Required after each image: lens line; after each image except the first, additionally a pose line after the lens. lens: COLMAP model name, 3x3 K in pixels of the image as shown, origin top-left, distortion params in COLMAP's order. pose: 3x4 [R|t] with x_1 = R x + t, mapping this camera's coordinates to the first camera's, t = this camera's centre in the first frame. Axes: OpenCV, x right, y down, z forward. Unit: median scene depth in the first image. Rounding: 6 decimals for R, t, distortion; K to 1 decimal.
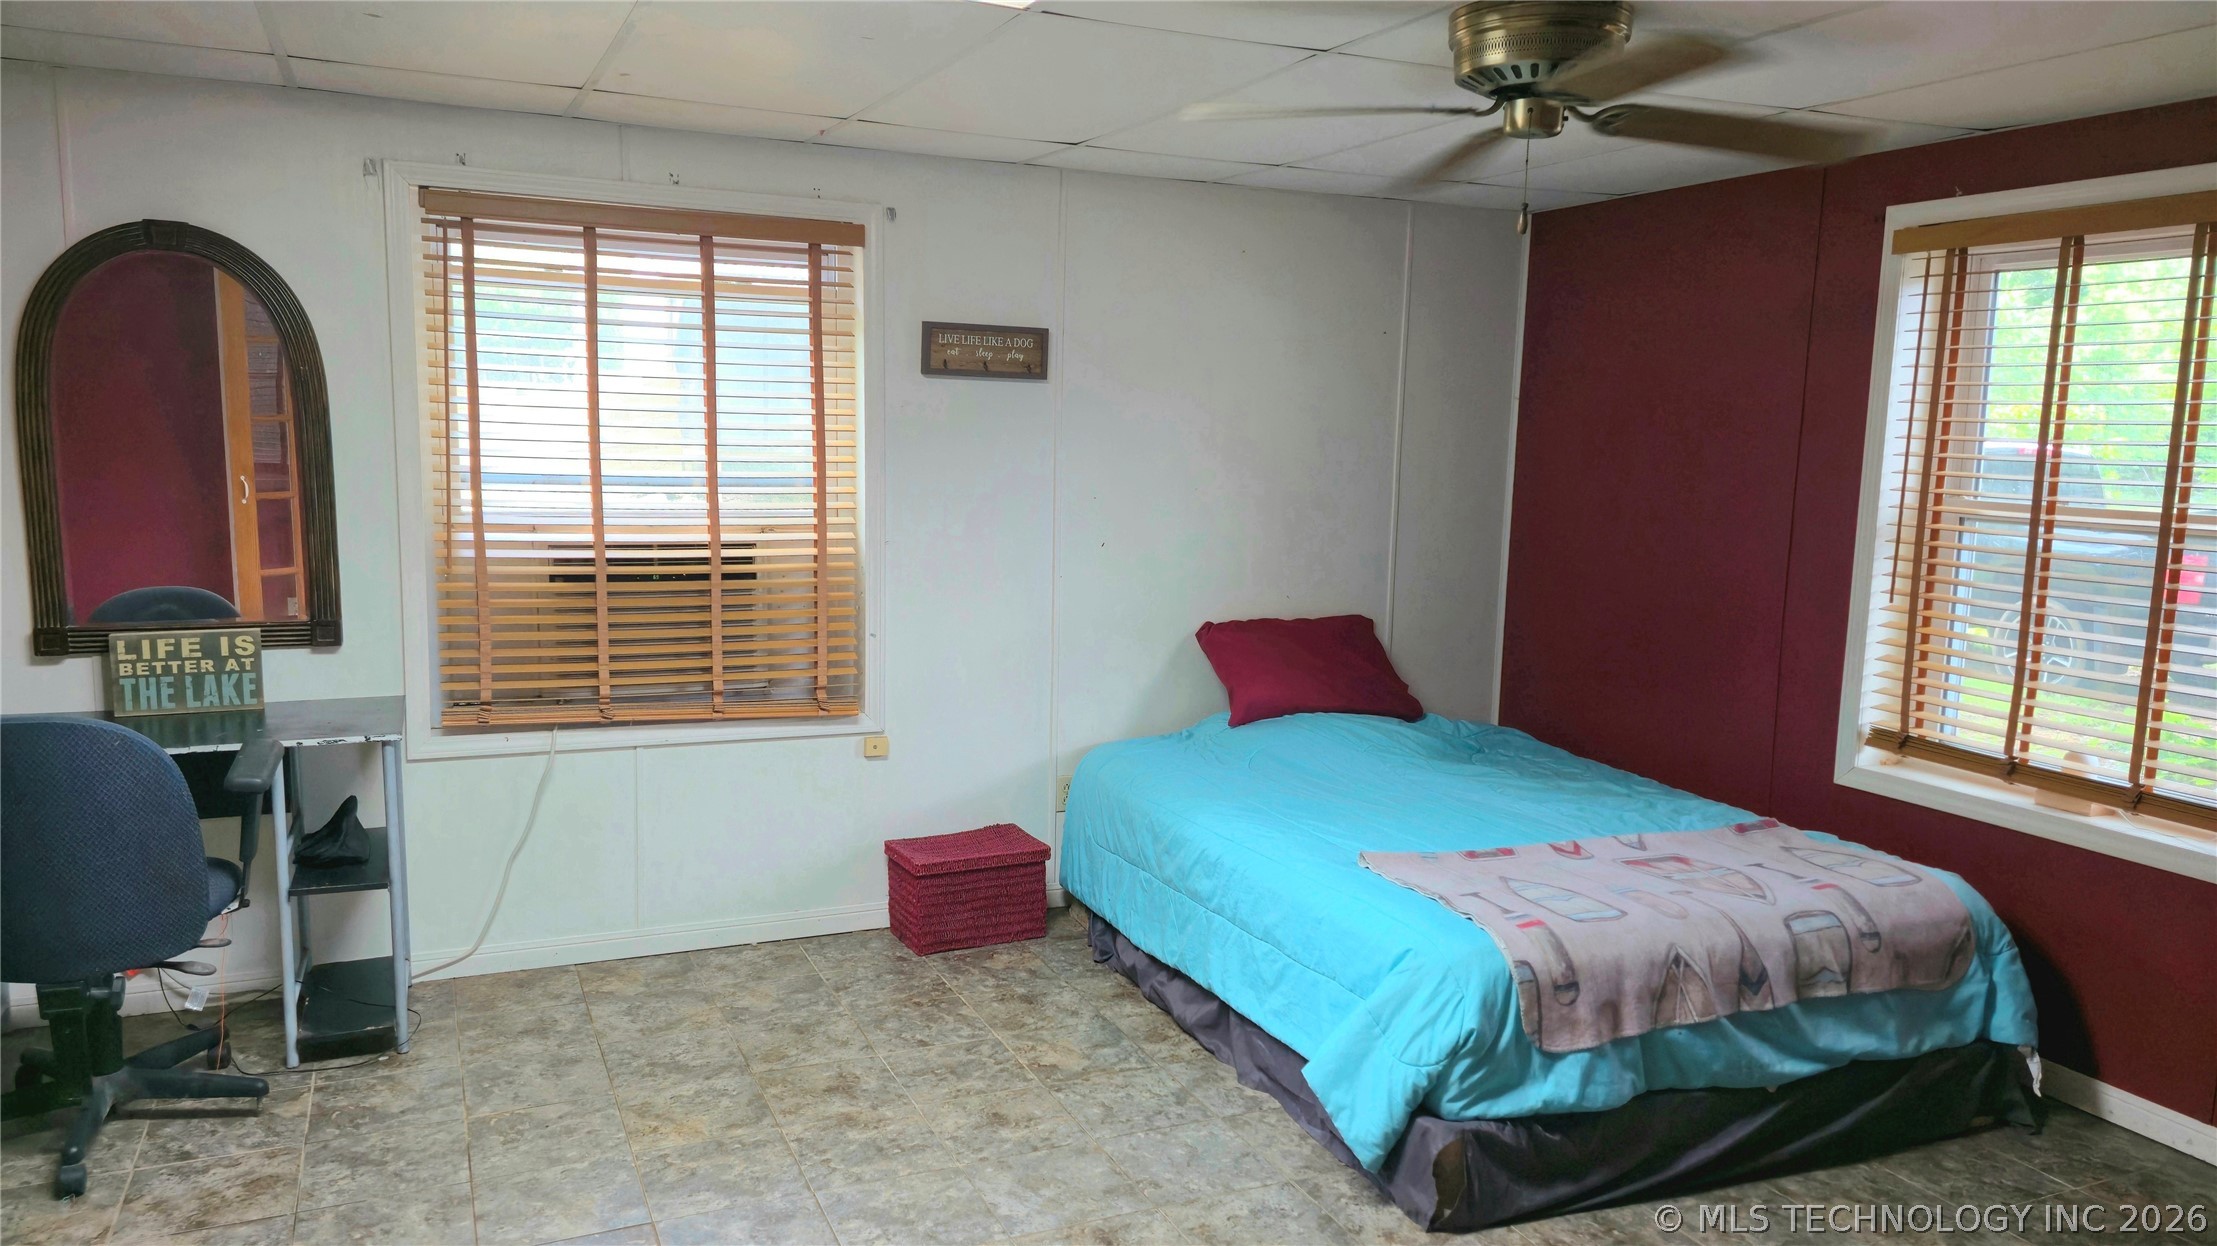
lens RADIAL K [[1464.3, 0, 1030.3], [0, 1464.3, 619.8], [0, 0, 1]] dist [0.065329, -0.066874]
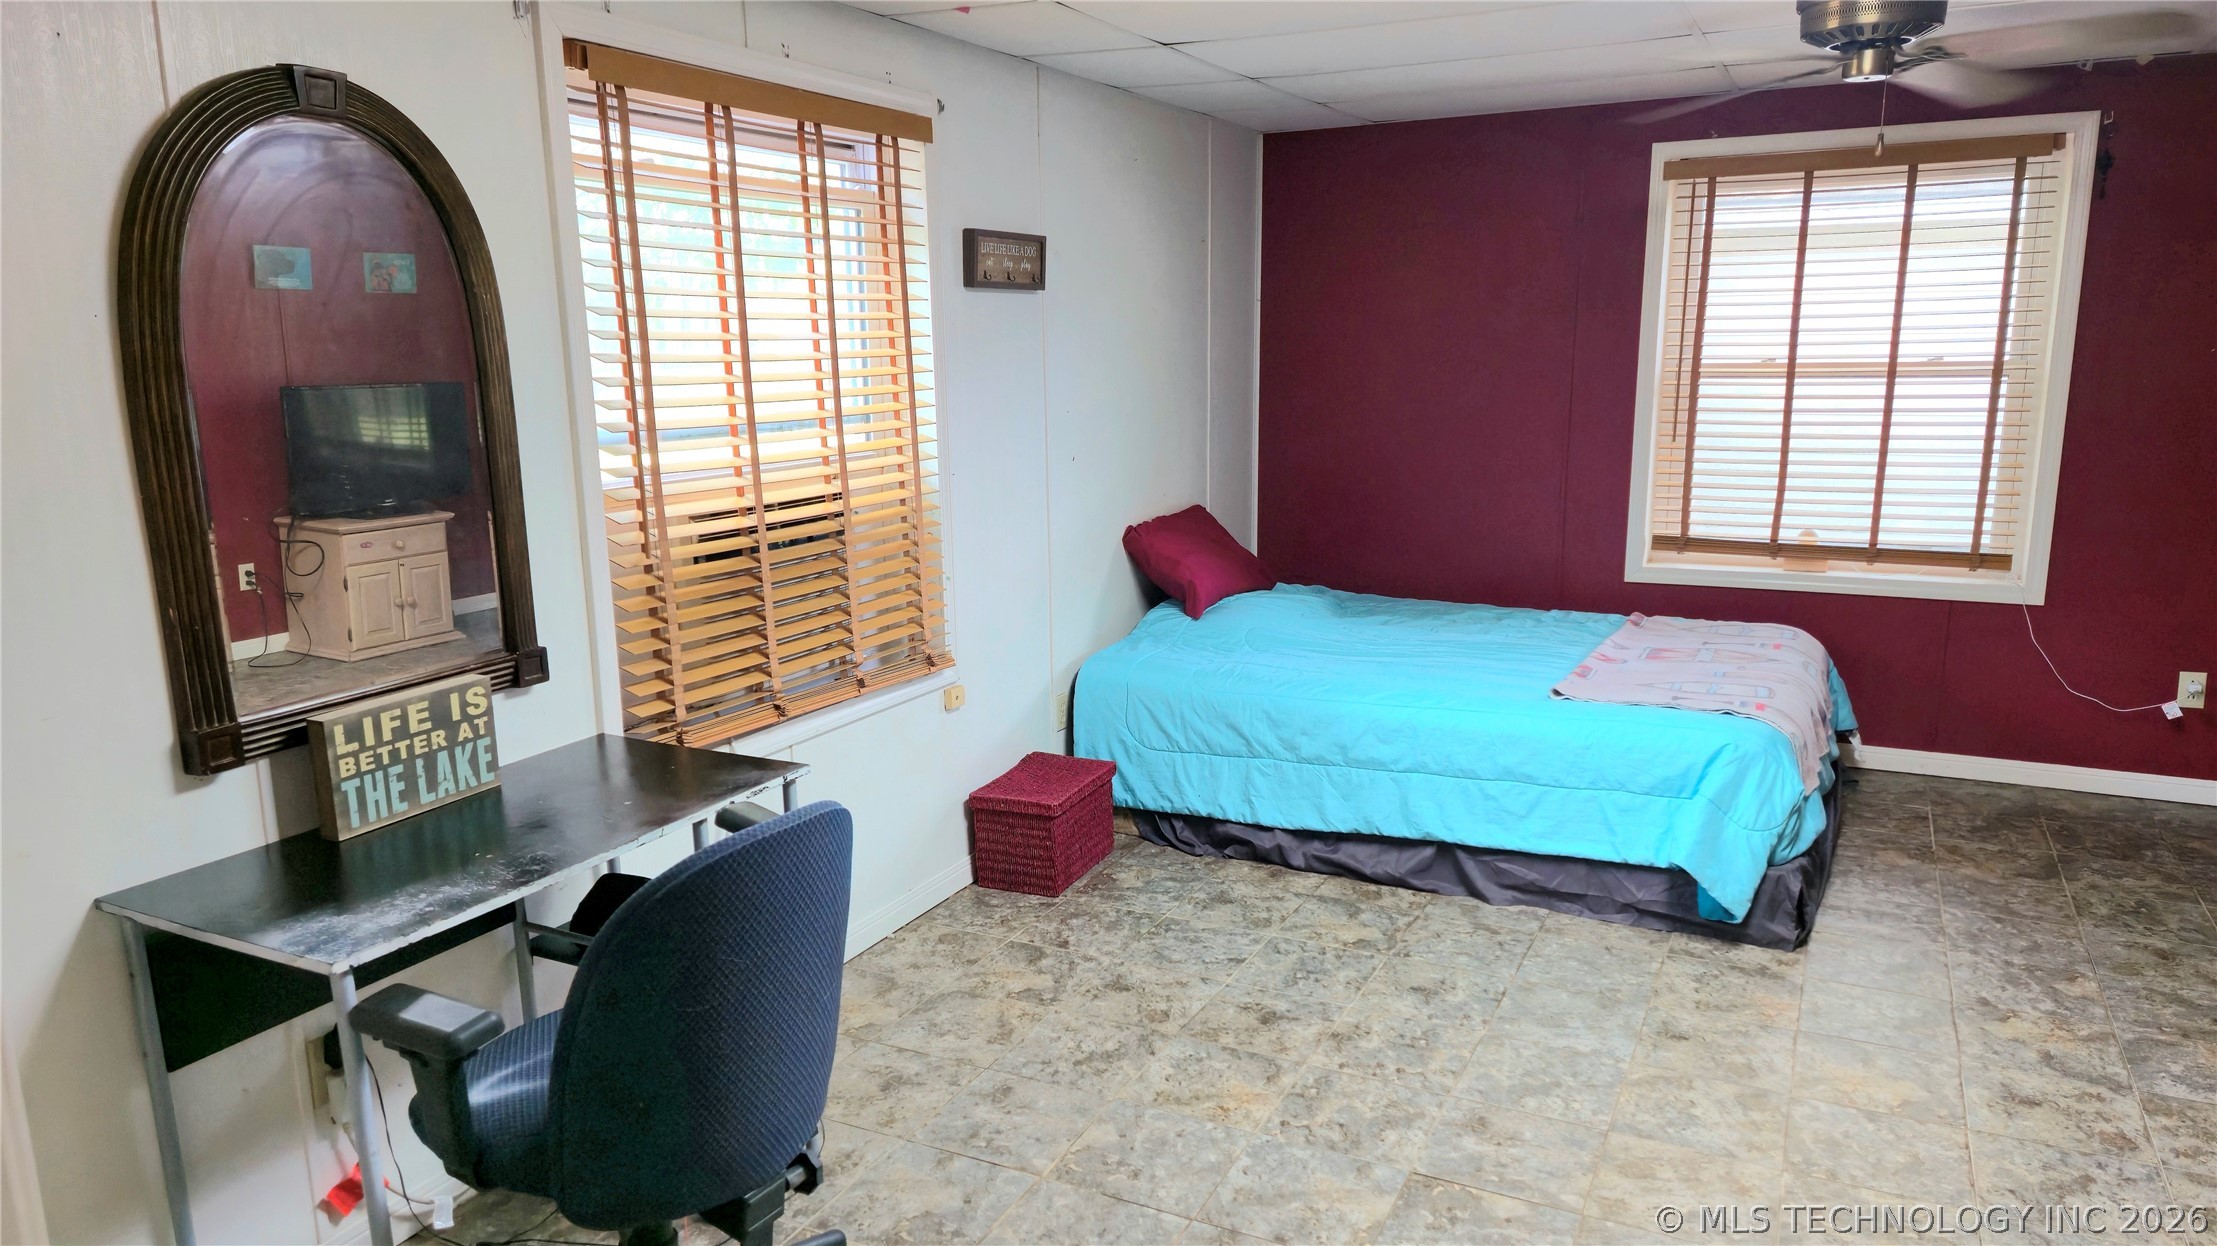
lens RADIAL K [[1430.7, 0, 998.3], [0, 1430.7, 647.3], [0, 0, 1]] dist [0.018642, -0.001399]
pose [[0.795229, -0.167702, 0.582655, -0.675558], [0.120054, 0.985513, 0.119800, -0.055283], [-0.594304, -0.025318, 0.803842, 0.288581]]
